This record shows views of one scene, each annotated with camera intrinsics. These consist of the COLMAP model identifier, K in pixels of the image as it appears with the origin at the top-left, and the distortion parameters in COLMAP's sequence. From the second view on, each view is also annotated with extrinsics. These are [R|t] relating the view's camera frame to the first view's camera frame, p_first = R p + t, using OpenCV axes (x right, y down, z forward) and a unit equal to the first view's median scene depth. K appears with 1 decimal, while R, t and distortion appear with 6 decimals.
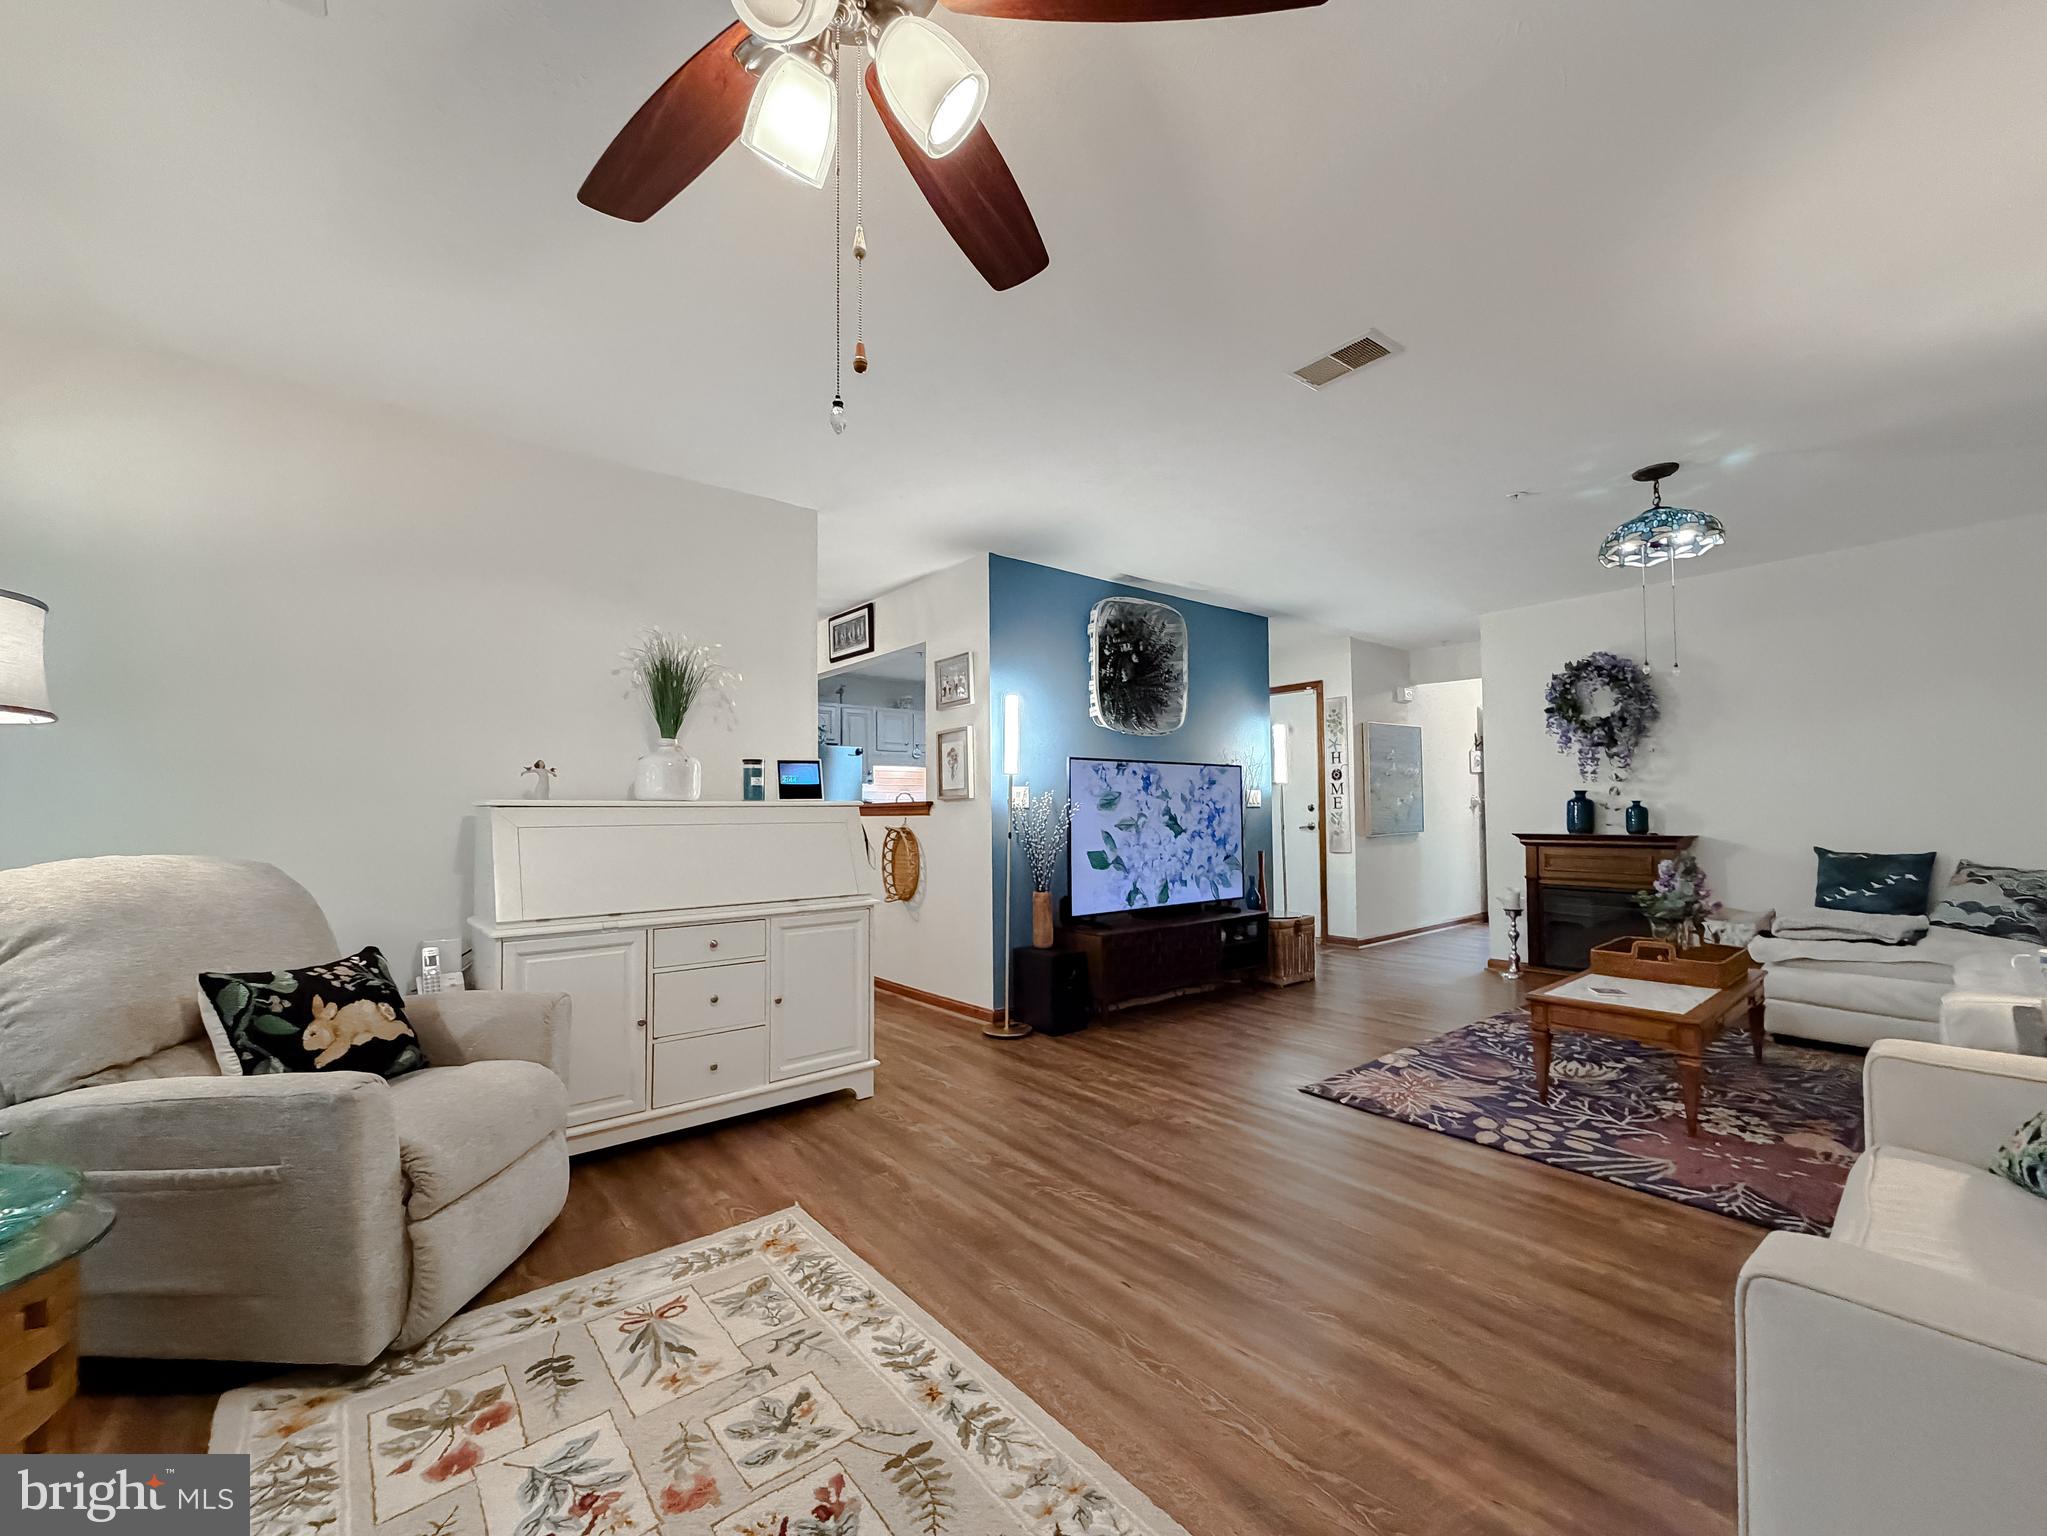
lens RADIAL K [[821.7, 0, 1021.8], [0, 821.7, 783.2], [0, 0, 1]] dist [-0.001470, -0.000752]
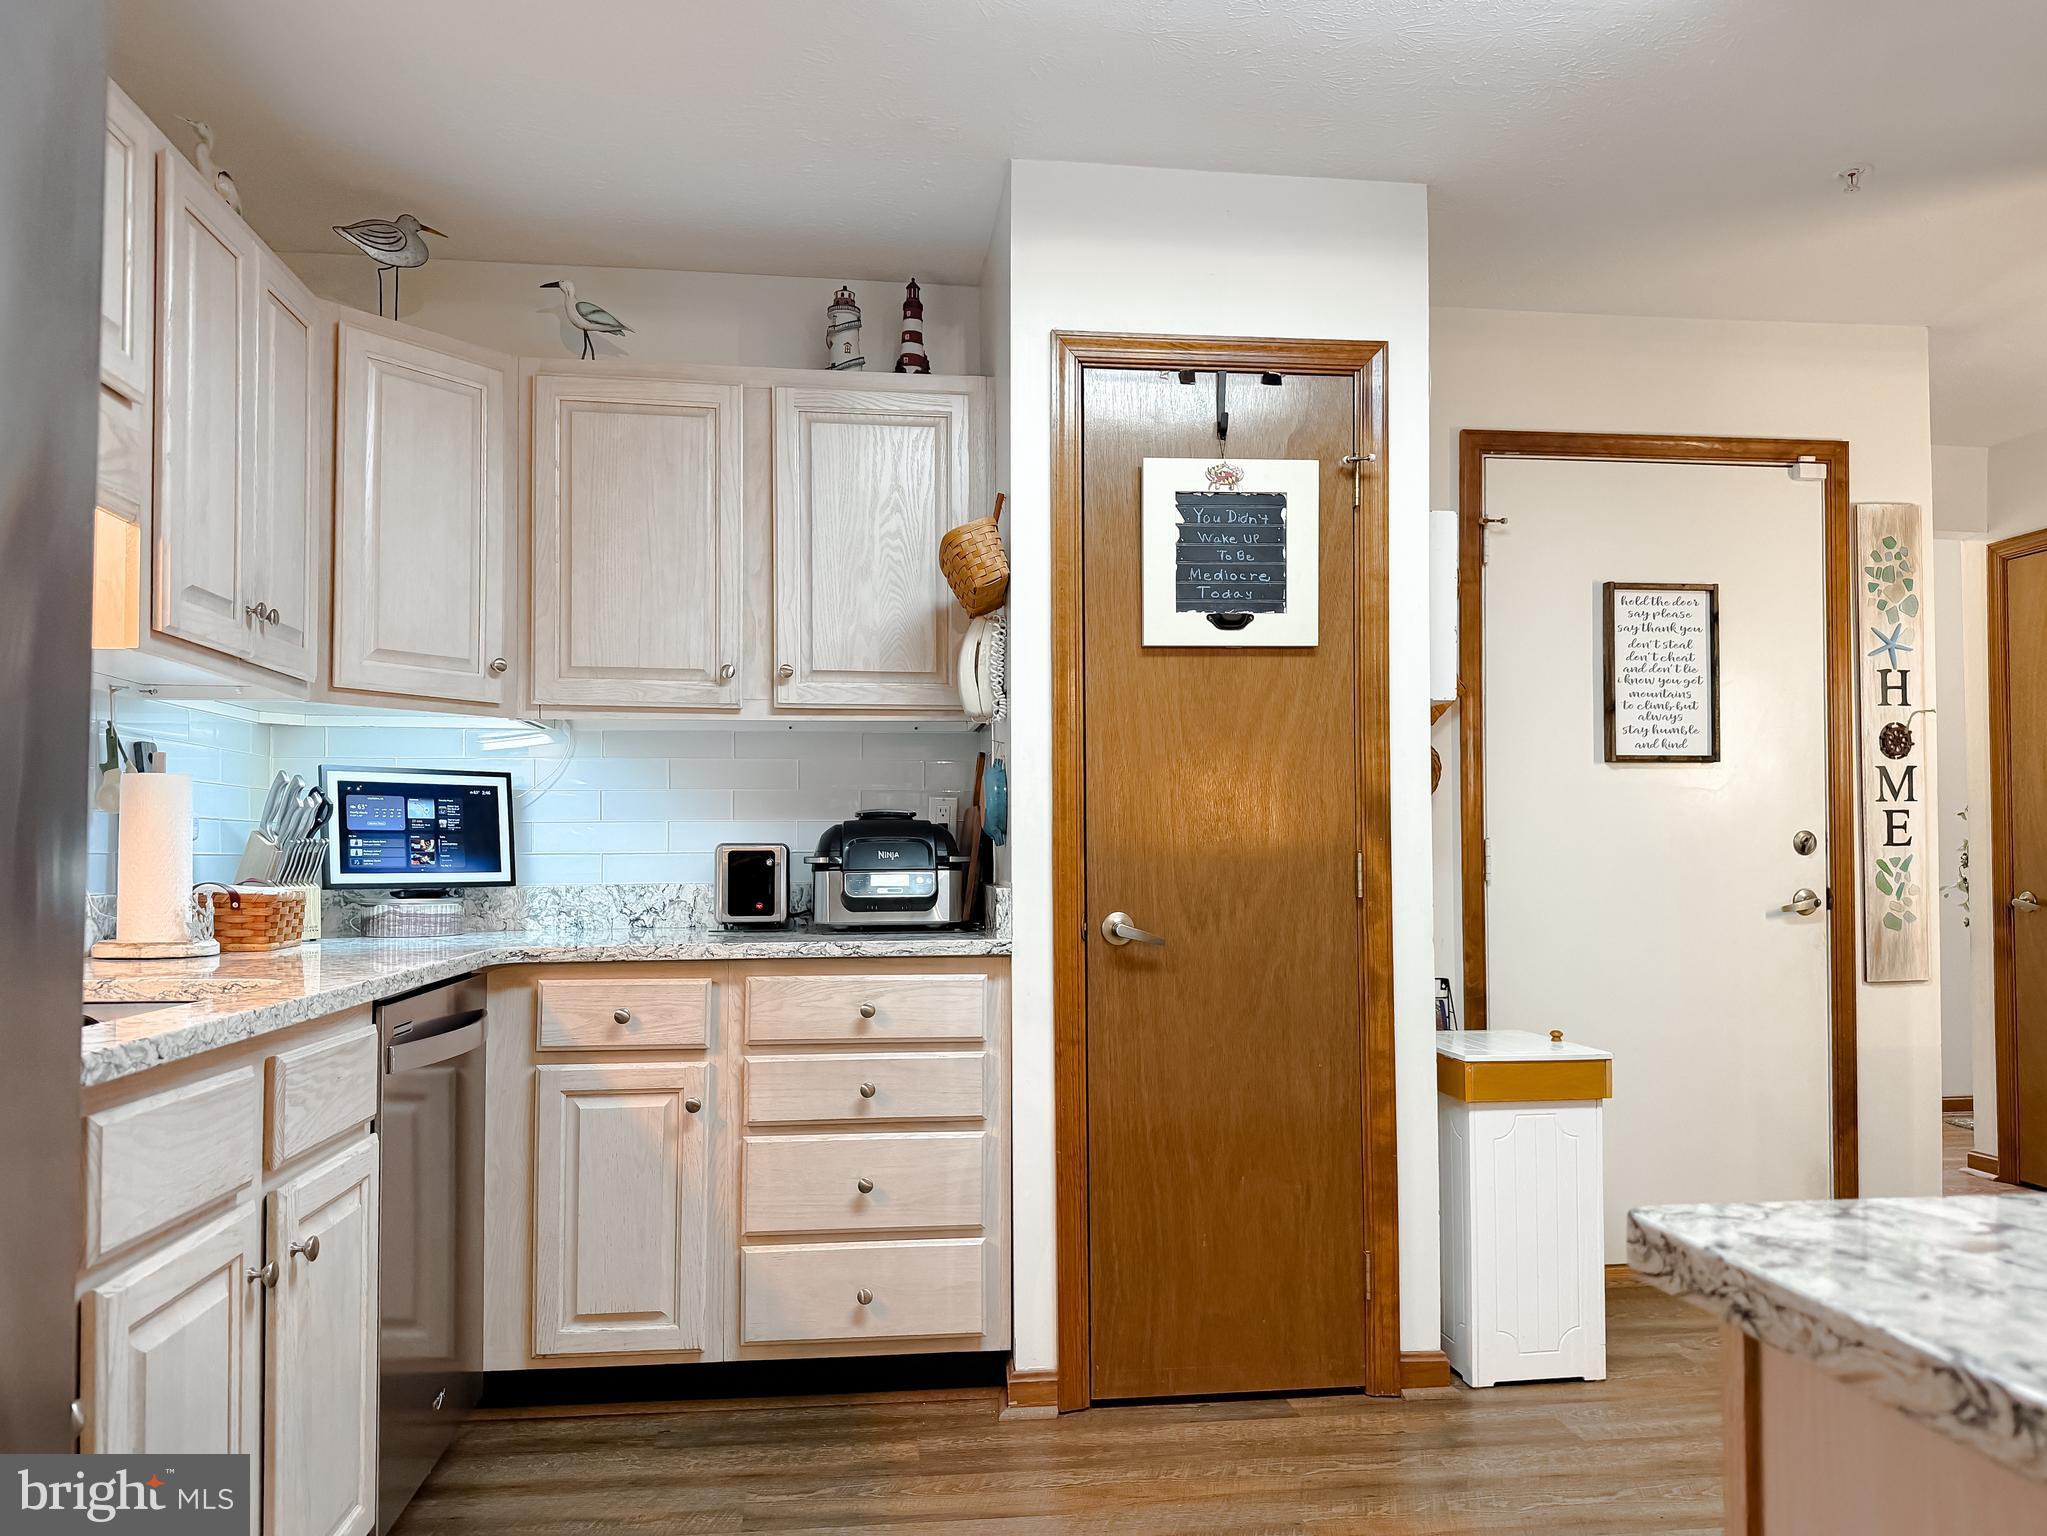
lens RADIAL K [[1462.6, 0, 1017.6], [0, 1462.6, 814.7], [0, 0, 1]] dist [0.054462, -0.069728]
pose [[0.534090, 0.031540, 0.844839, -0.418836], [-0.031146, 0.999360, -0.017619, 0.056977], [-0.844853, -0.016903, 0.534731, 1.403292]]
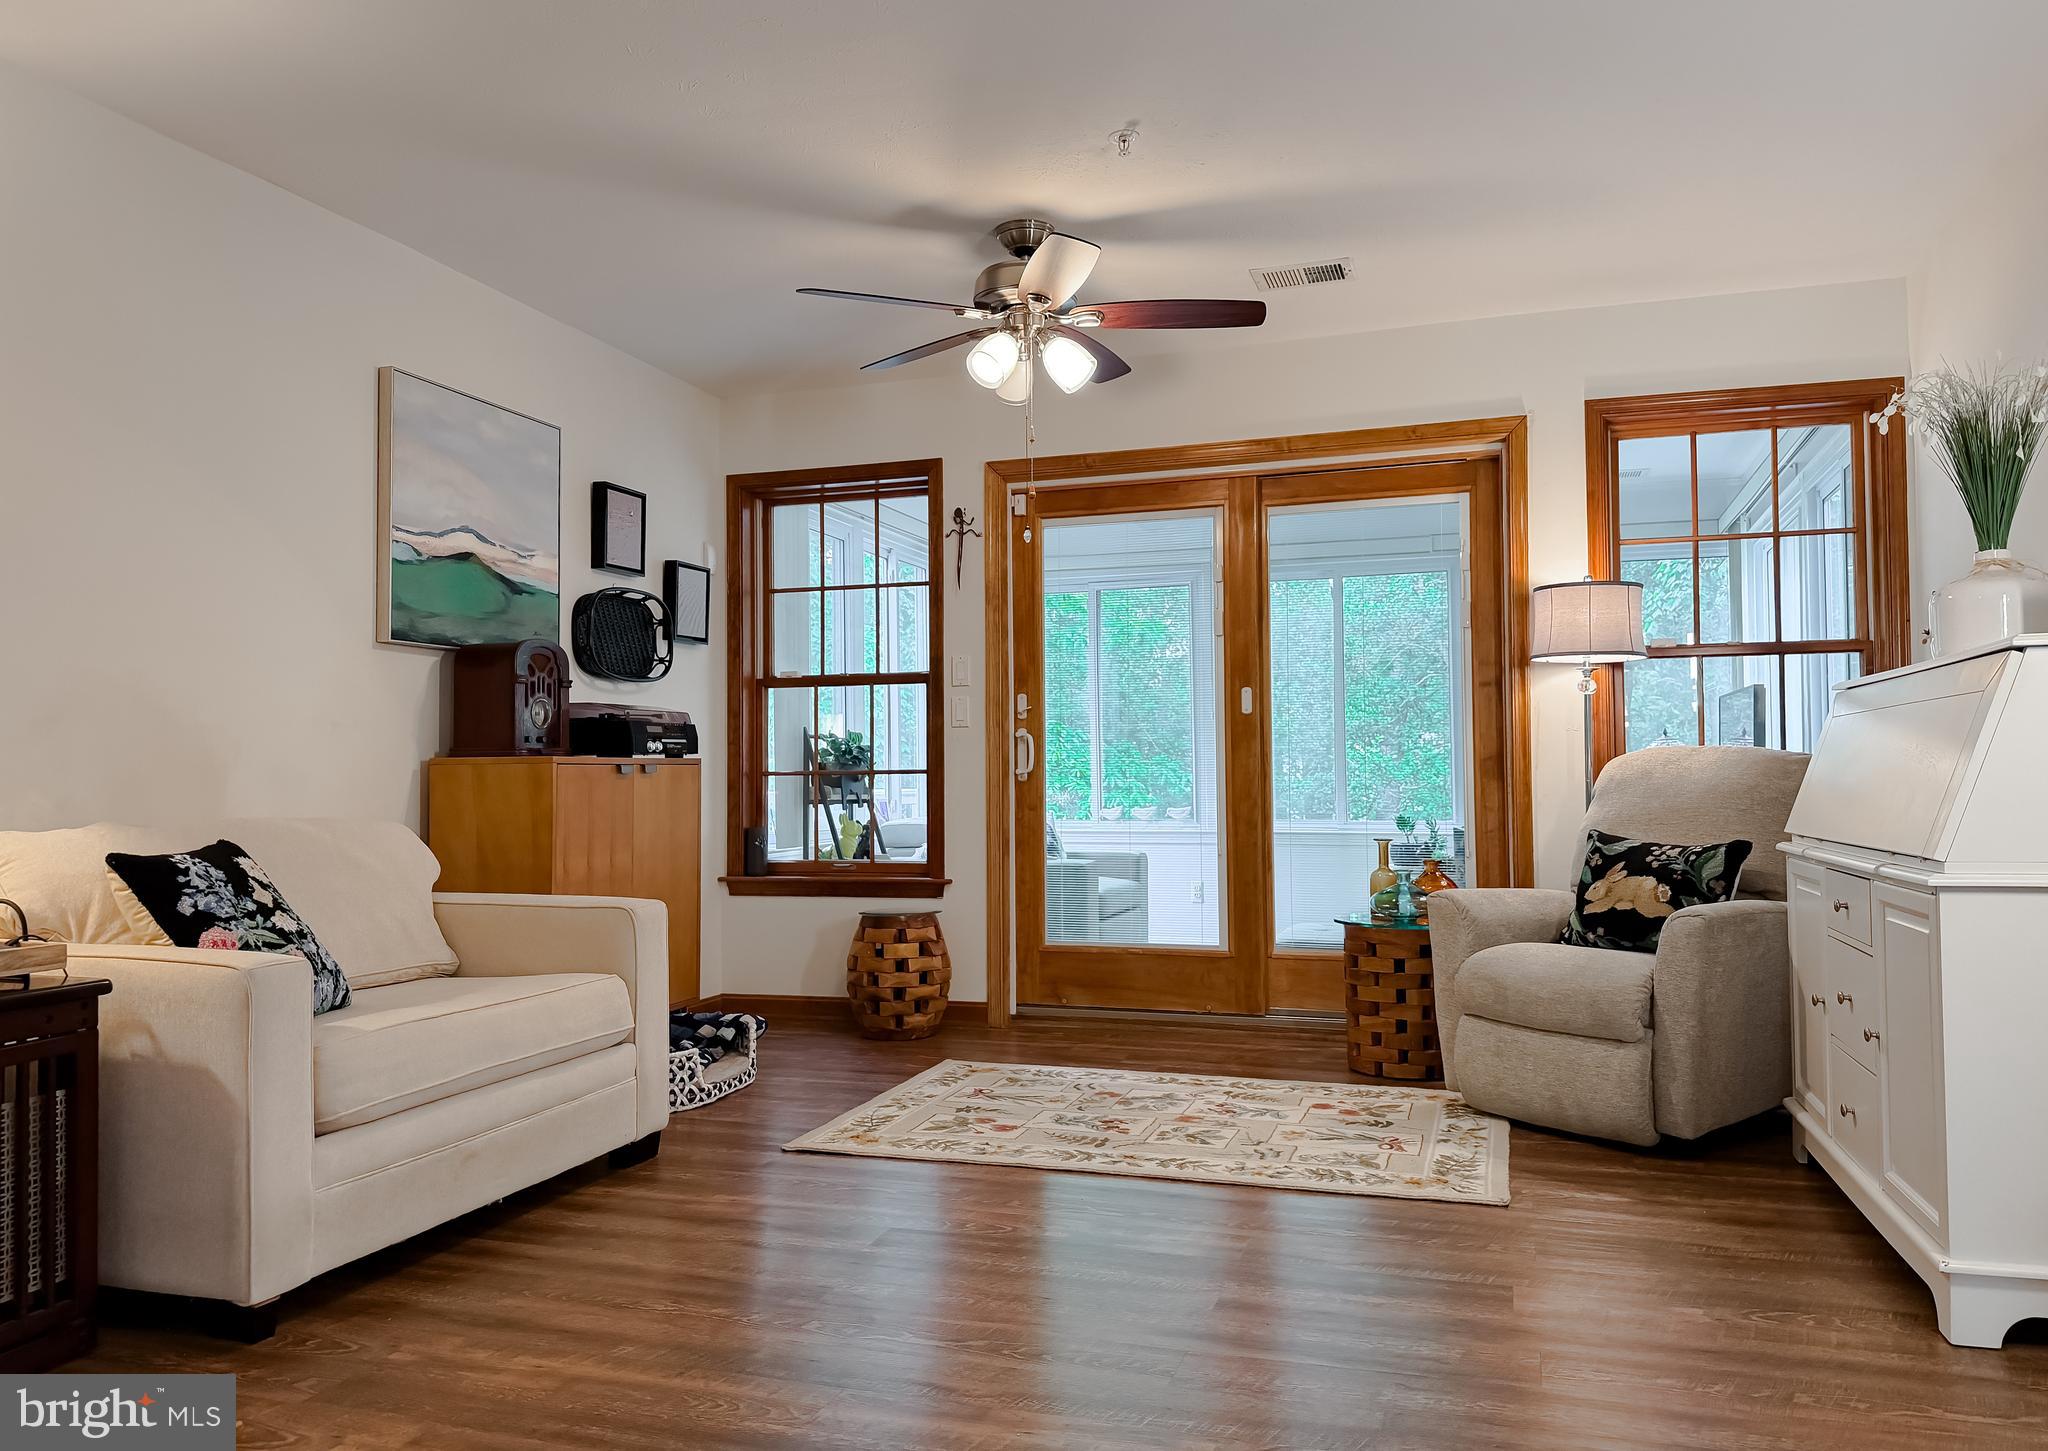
lens RADIAL K [[1463.8, 0, 1020.7], [0, 1463.8, 738.8], [0, 0, 1]] dist [0.044790, -0.054951]
pose [[-0.839332, -0.001256, -0.543617, 0.429215], [0.032720, 0.998068, -0.052824, 0.066949], [0.542633, -0.062124, -0.837669, 0.956657]]
